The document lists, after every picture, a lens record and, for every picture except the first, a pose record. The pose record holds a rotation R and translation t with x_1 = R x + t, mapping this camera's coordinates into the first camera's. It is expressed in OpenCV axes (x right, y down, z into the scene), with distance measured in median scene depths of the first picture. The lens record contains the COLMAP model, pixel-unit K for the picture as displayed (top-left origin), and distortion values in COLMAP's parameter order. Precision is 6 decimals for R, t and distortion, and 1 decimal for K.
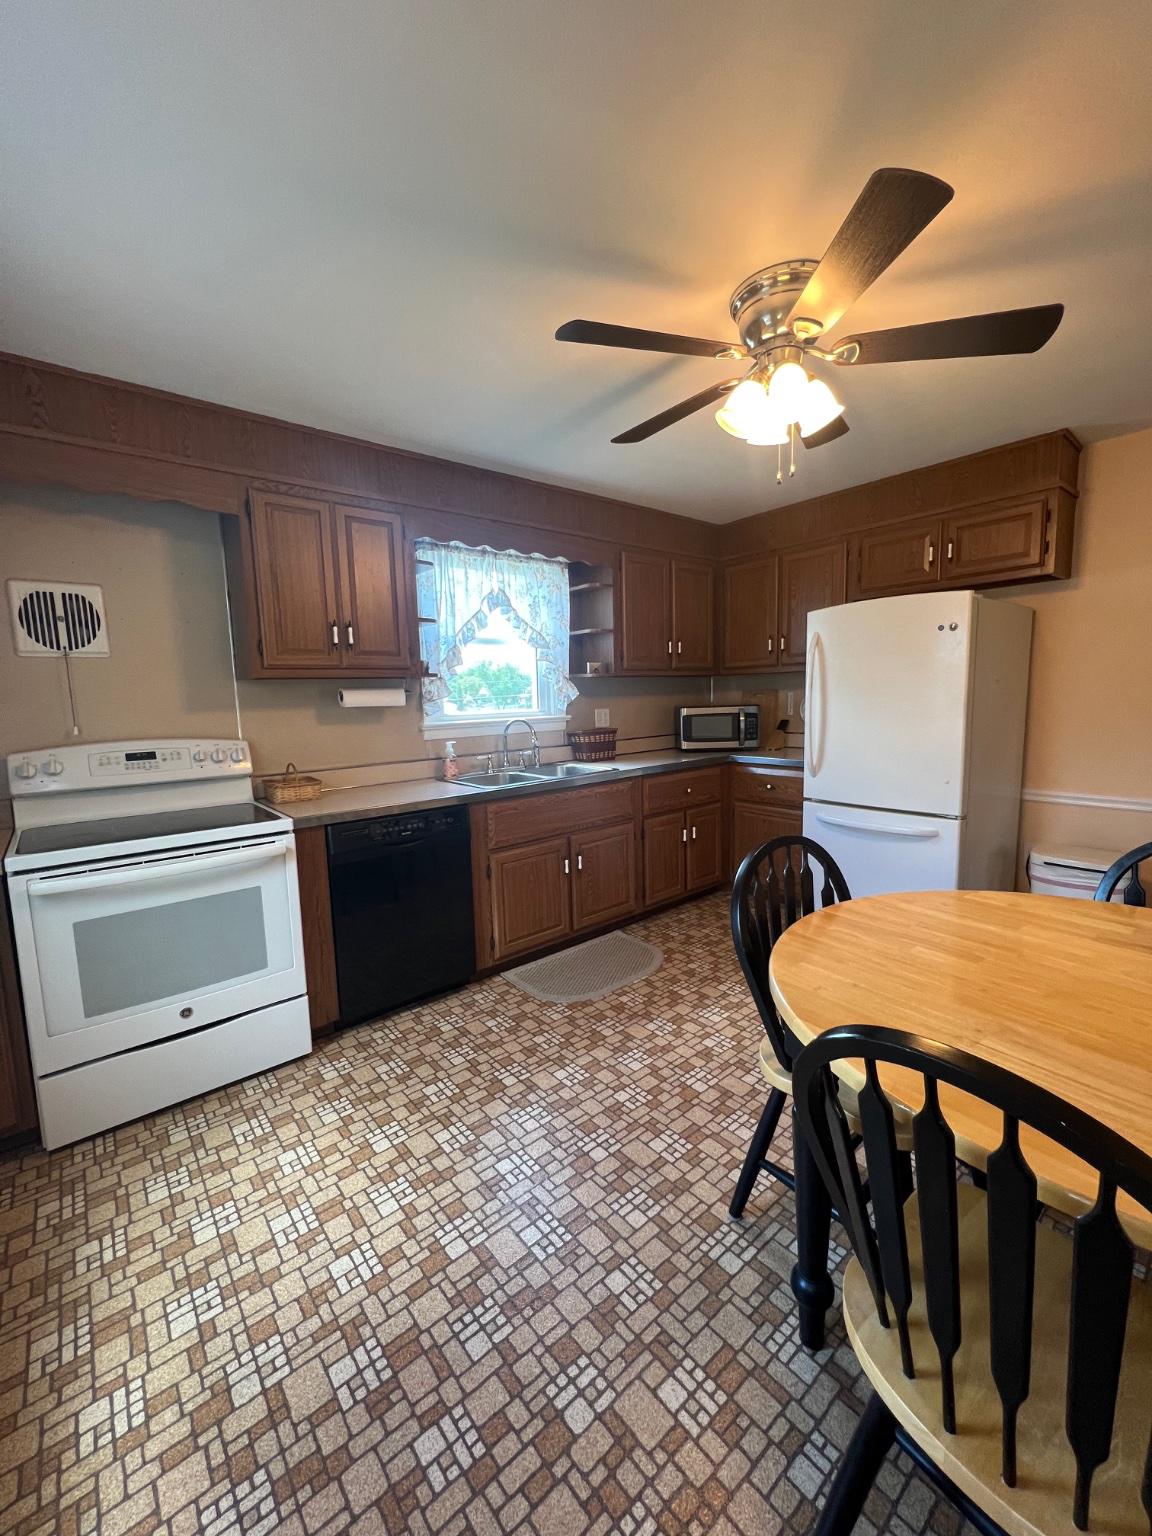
lens RADIAL K [[614.2, 0, 583.2], [0, 614.2, 747.4], [0, 0, 1]] dist [0.006184, 0.000298]
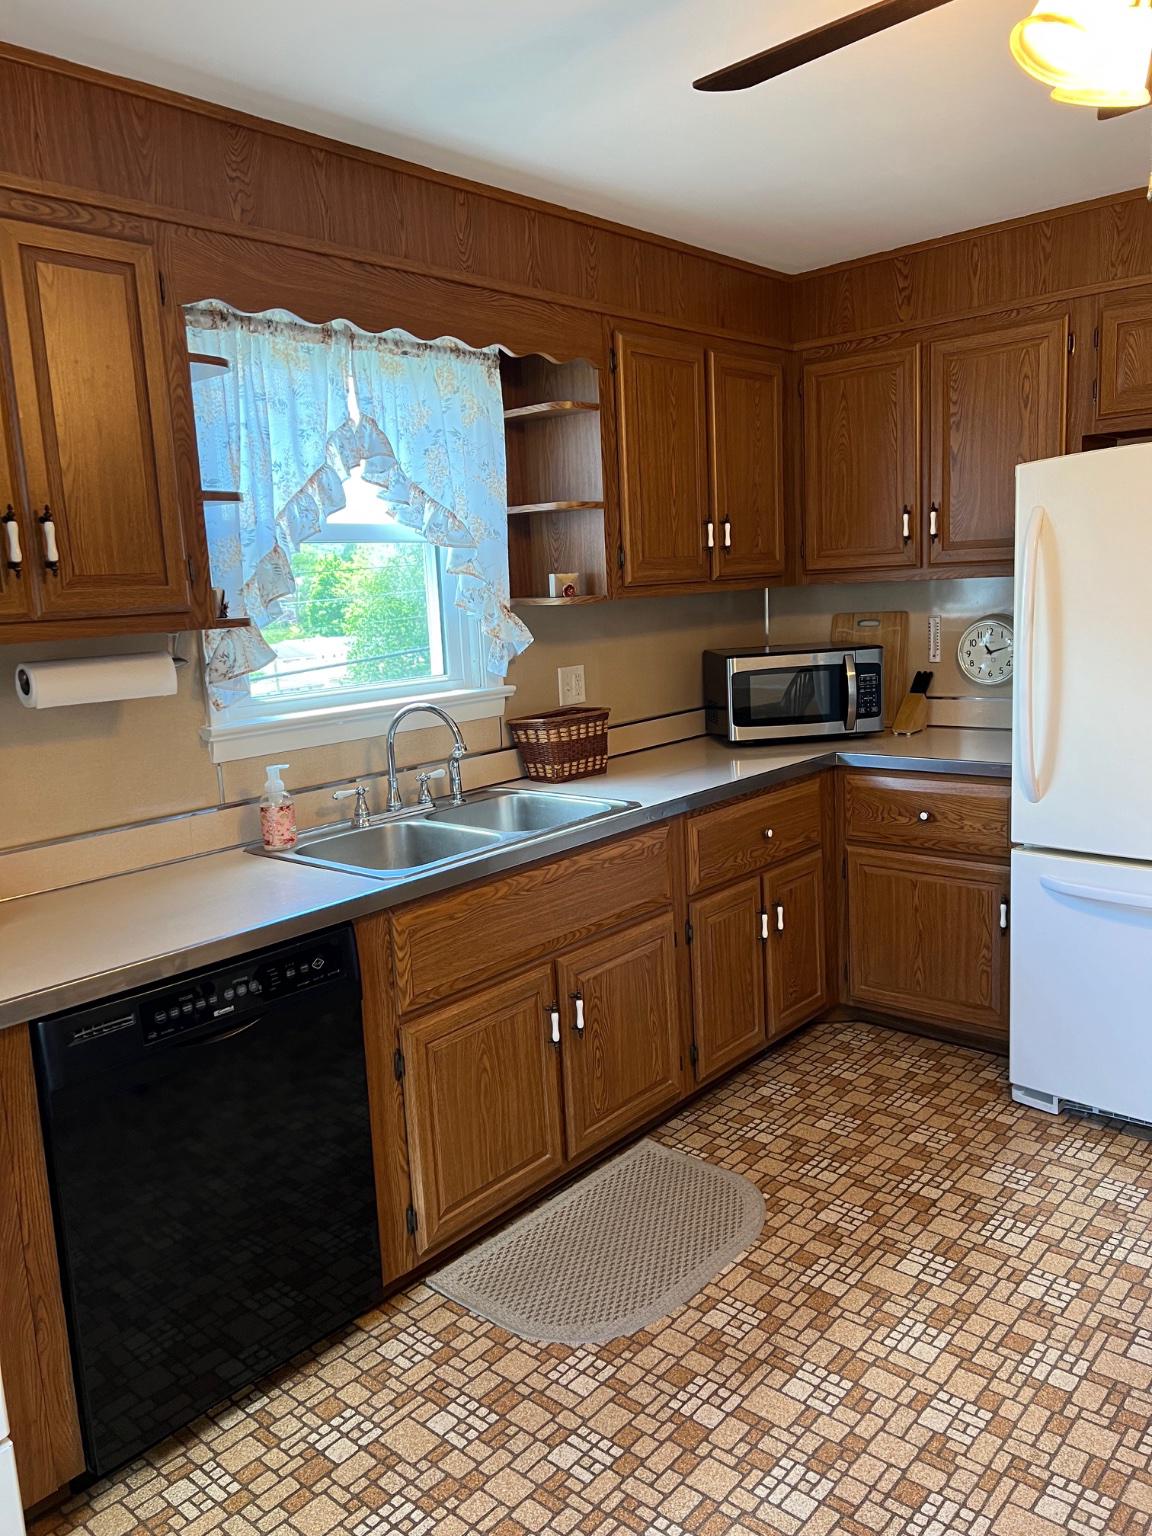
lens RADIAL K [[1150.9, 0, 583.1], [0, 1150.9, 732.6], [0, 0, 1]] dist [0.044580, -0.036406]
pose [[0.988025, -0.042343, 0.148367, -0.129079], [0.036626, 0.998485, 0.041058, -0.063944], [-0.149881, -0.035133, 0.988080, 0.151321]]
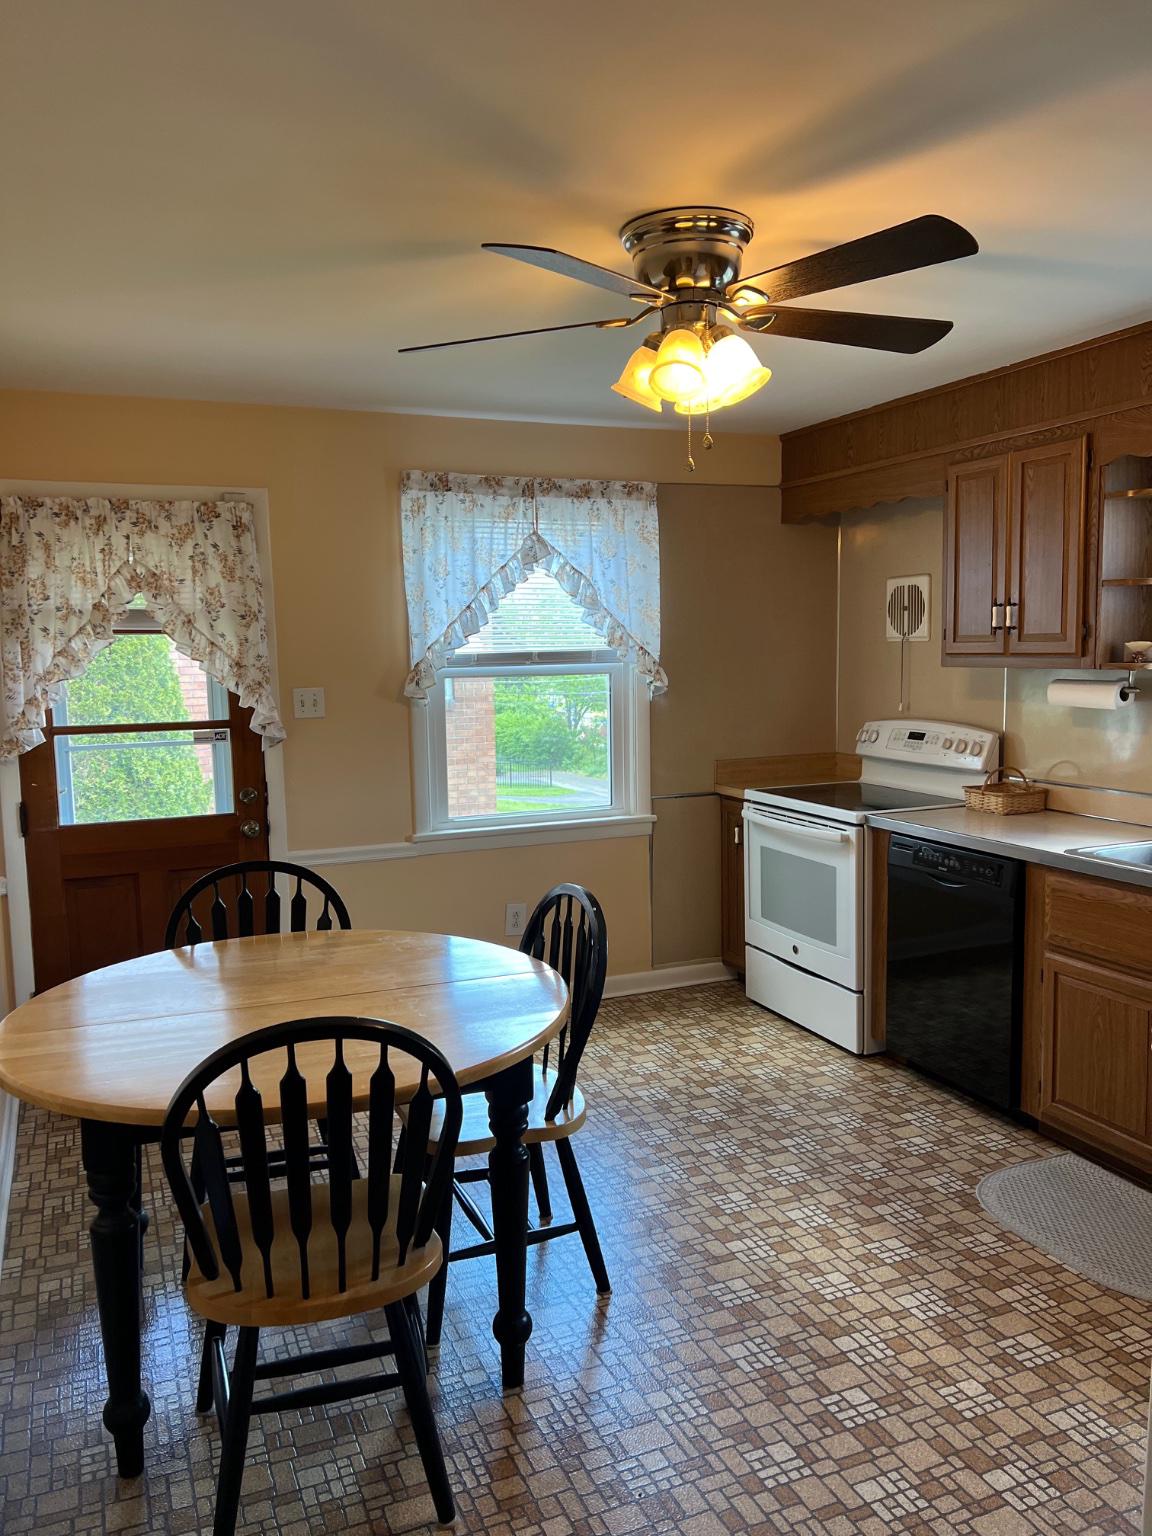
lens RADIAL K [[1150.9, 0, 573.7], [0, 1150.9, 771.4], [0, 0, 1]] dist [0.044580, -0.036406]
pose [[-0.292854, 0.133890, -0.946736, 1.058538], [-0.061402, 0.985470, 0.158361, -0.162542], [0.954184, 0.104508, -0.280378, 0.804050]]
